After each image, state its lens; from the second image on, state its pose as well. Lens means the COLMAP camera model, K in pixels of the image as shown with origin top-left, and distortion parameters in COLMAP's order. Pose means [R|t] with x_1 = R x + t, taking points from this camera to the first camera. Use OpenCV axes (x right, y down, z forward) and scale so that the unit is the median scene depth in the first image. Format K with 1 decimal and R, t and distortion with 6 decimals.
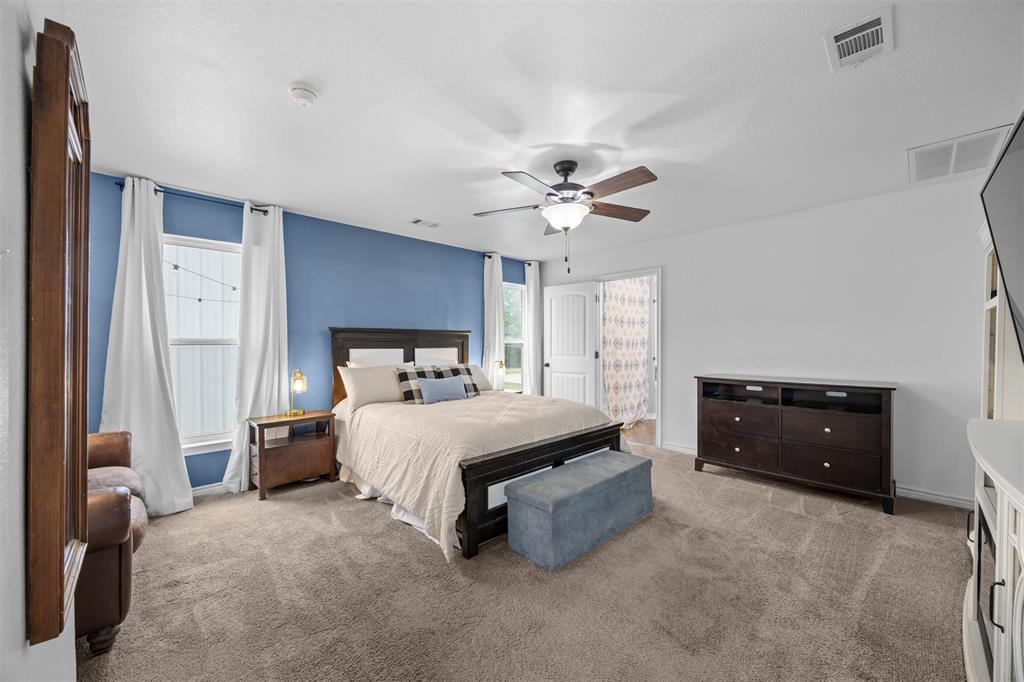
lens RADIAL K [[391.0, 0, 512.0], [0, 391.0, 341.0], [0, 0, 1]] dist [-0.026463, -0.000070]
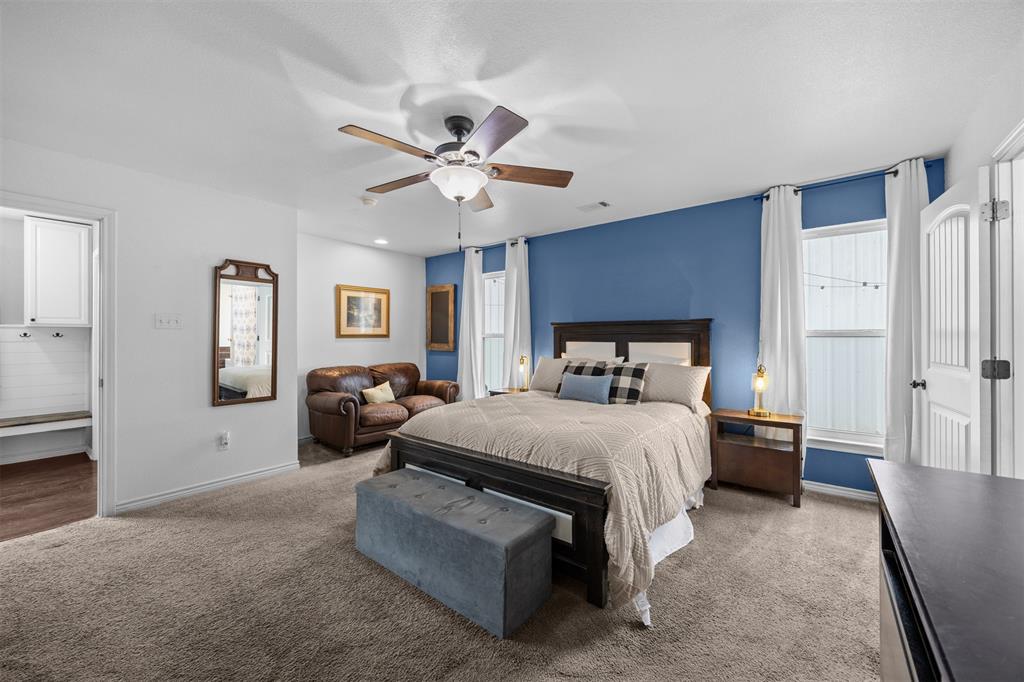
lens RADIAL K [[392.7, 0, 513.3], [0, 392.7, 333.5], [0, 0, 1]] dist [-0.002264, -0.000193]
pose [[0.141762, -0.004306, -0.989891, 0.625399], [0.011298, 0.999932, -0.002731, -0.001869], [0.989836, -0.010797, 0.141801, 0.633577]]
